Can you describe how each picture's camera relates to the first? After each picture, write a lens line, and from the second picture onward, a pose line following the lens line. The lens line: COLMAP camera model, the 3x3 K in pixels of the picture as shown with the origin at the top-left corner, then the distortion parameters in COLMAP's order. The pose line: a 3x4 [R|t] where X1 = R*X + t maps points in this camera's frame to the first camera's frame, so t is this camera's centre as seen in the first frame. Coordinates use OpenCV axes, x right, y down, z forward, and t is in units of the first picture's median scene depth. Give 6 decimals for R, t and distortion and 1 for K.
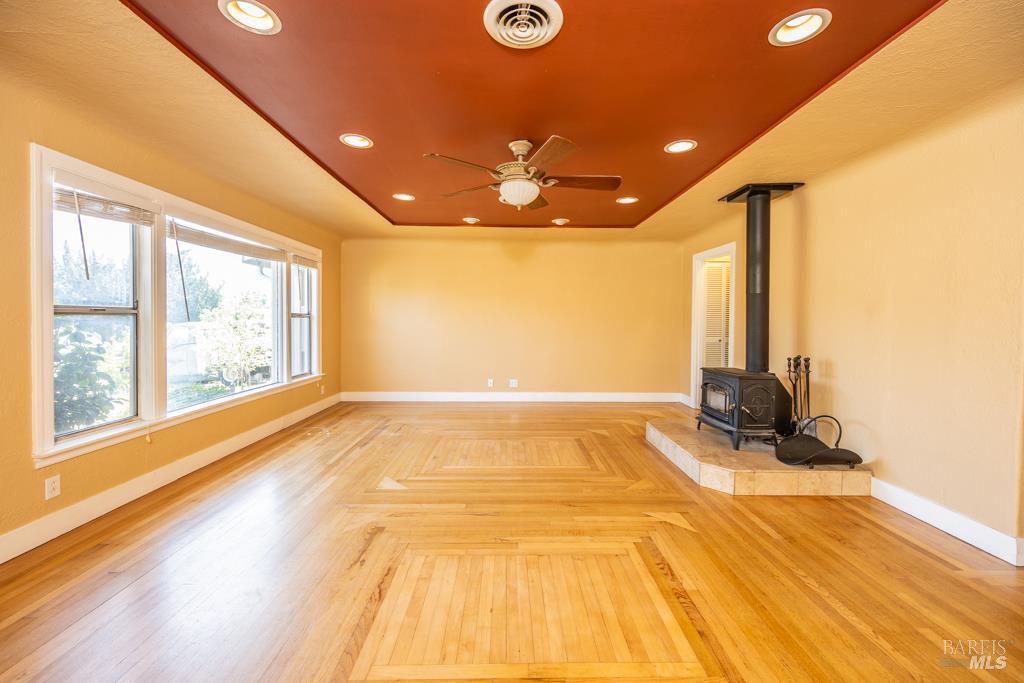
lens RADIAL K [[393.8, 0, 509.9], [0, 393.8, 324.1], [0, 0, 1]] dist [-0.002524, -0.000275]
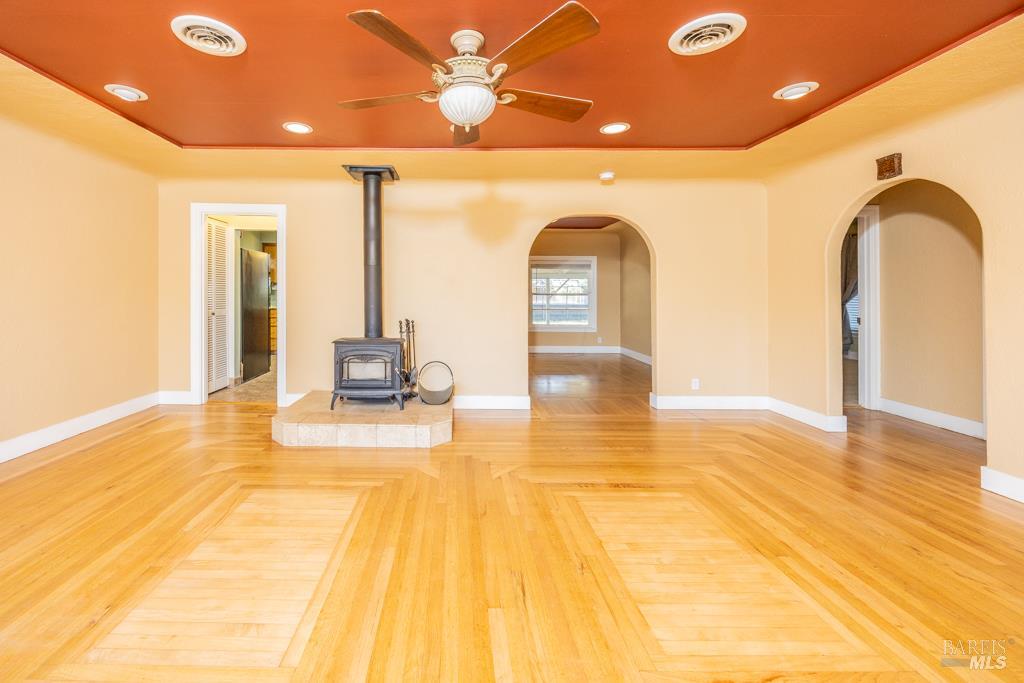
lens RADIAL K [[420.5, 0, 457.1], [0, 420.5, 293.4], [0, 0, 1]] dist [-0.002322, -0.000143]
pose [[0.021837, -0.008736, 0.999723, -0.629389], [0.002778, 0.999958, 0.008677, -0.012982], [-0.999758, 0.002588, 0.021860, 0.887347]]
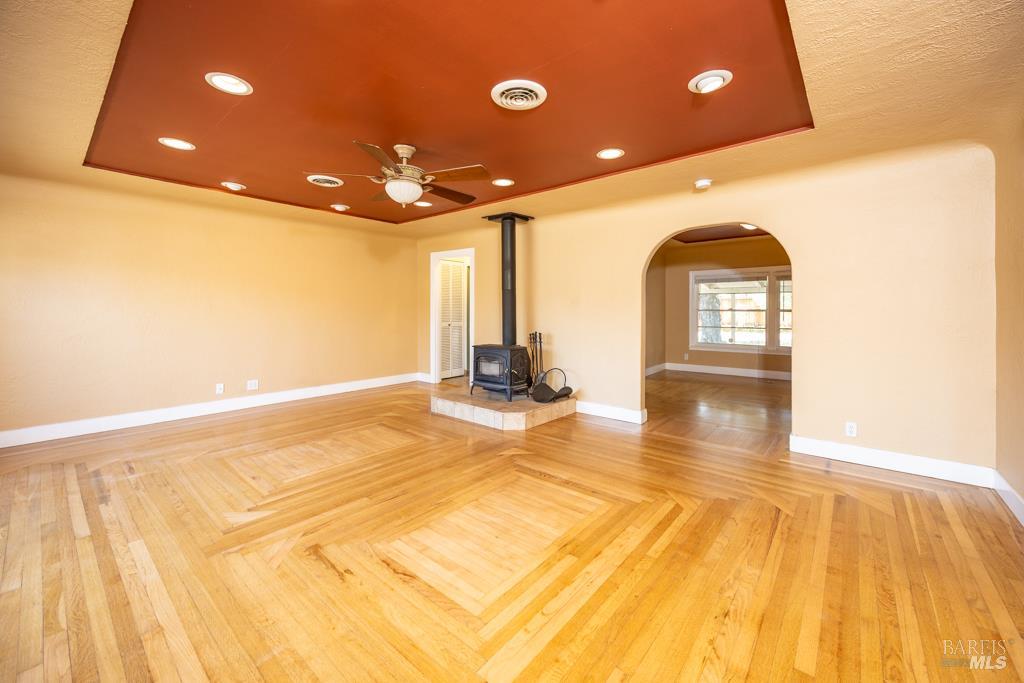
lens RADIAL K [[407.9, 0, 507.8], [0, 407.9, 302.7], [0, 0, 1]] dist [-0.000661, 0.000013]
pose [[0.664452, 0.005320, 0.747312, -0.551466], [0.010755, 0.999803, -0.016679, -0.006790], [-0.747253, 0.019120, 0.664264, 0.041765]]
